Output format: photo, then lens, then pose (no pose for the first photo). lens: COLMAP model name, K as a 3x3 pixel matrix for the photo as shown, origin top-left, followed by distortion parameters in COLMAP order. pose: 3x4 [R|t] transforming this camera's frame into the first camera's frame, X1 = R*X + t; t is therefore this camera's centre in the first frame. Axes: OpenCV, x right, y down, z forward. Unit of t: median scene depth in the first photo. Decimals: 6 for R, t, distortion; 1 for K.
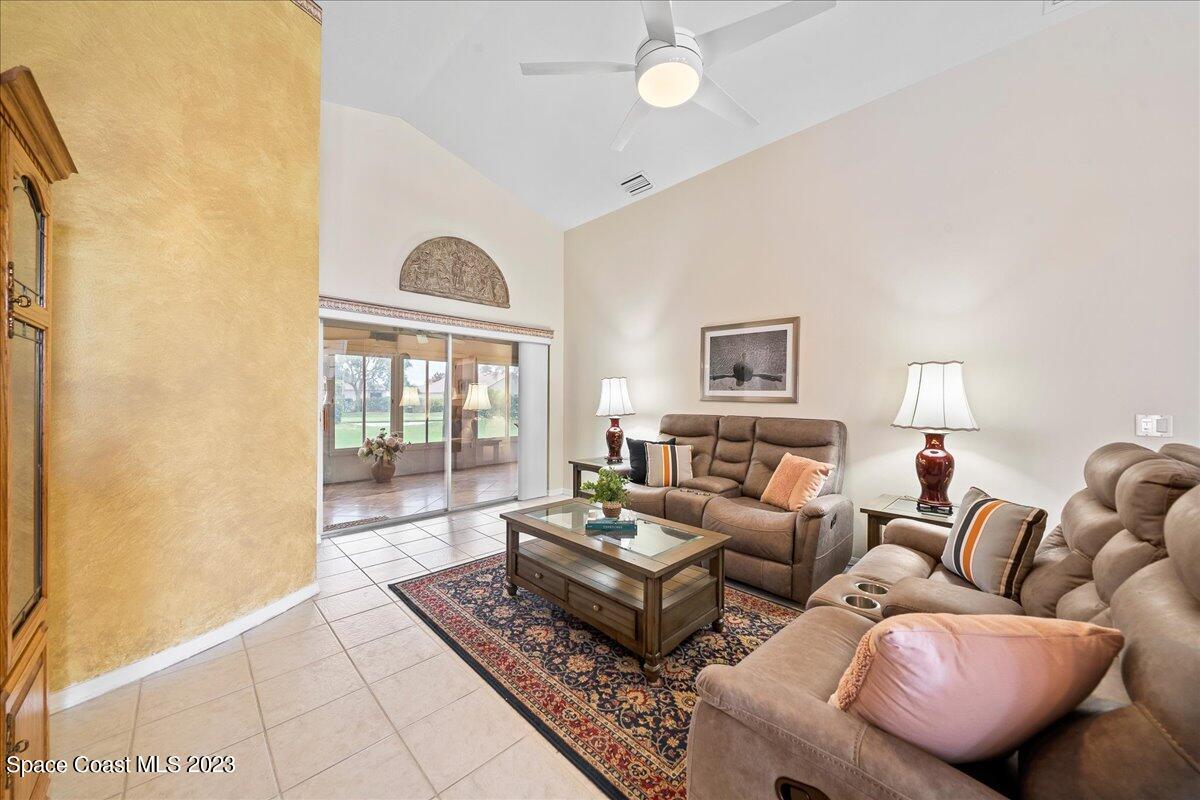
lens RADIAL K [[414.9, 0, 600.0], [0, 414.9, 400.0], [0, 0, 1]] dist [-0.000849, 0.000030]
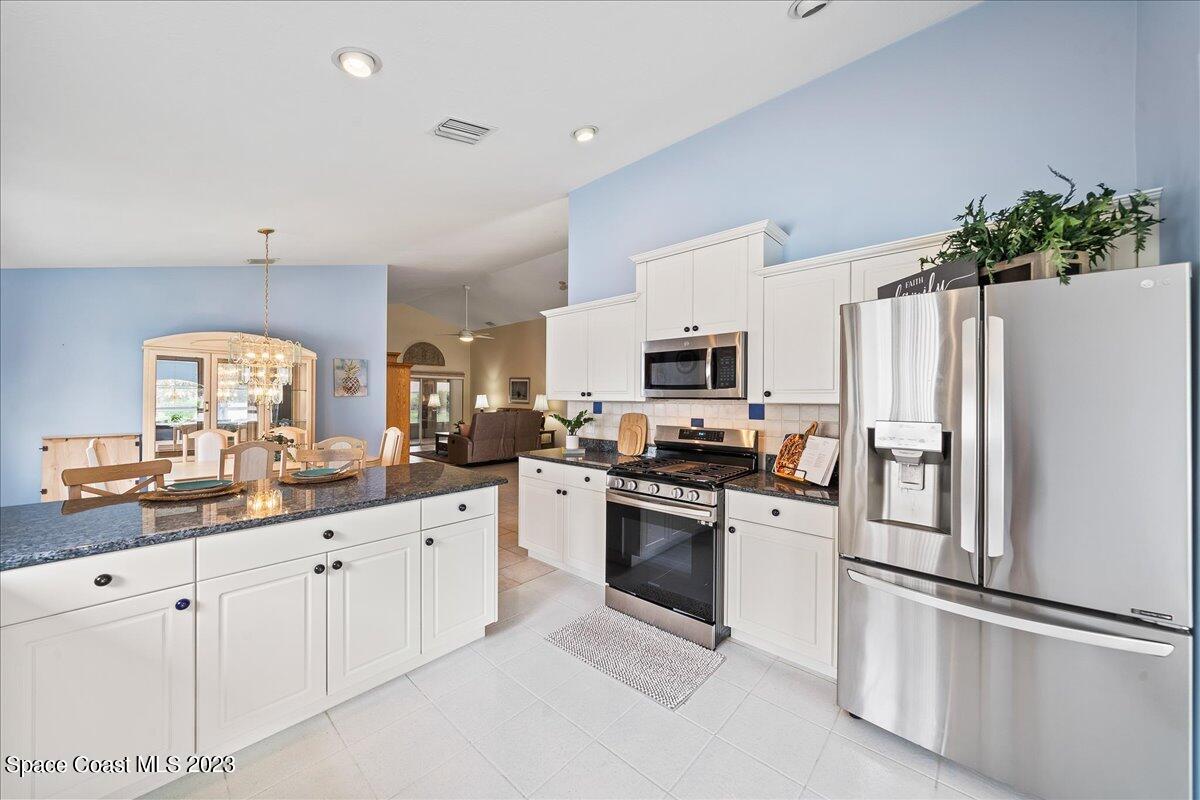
lens RADIAL K [[414.9, 0, 600.0], [0, 414.9, 400.0], [0, 0, 1]] dist [-0.000849, 0.000030]
pose [[0.998641, 0.015098, 0.049885, 0.633957], [-0.014552, 0.999830, -0.011286, 0.002369], [-0.050047, 0.010545, 0.998691, -1.657450]]
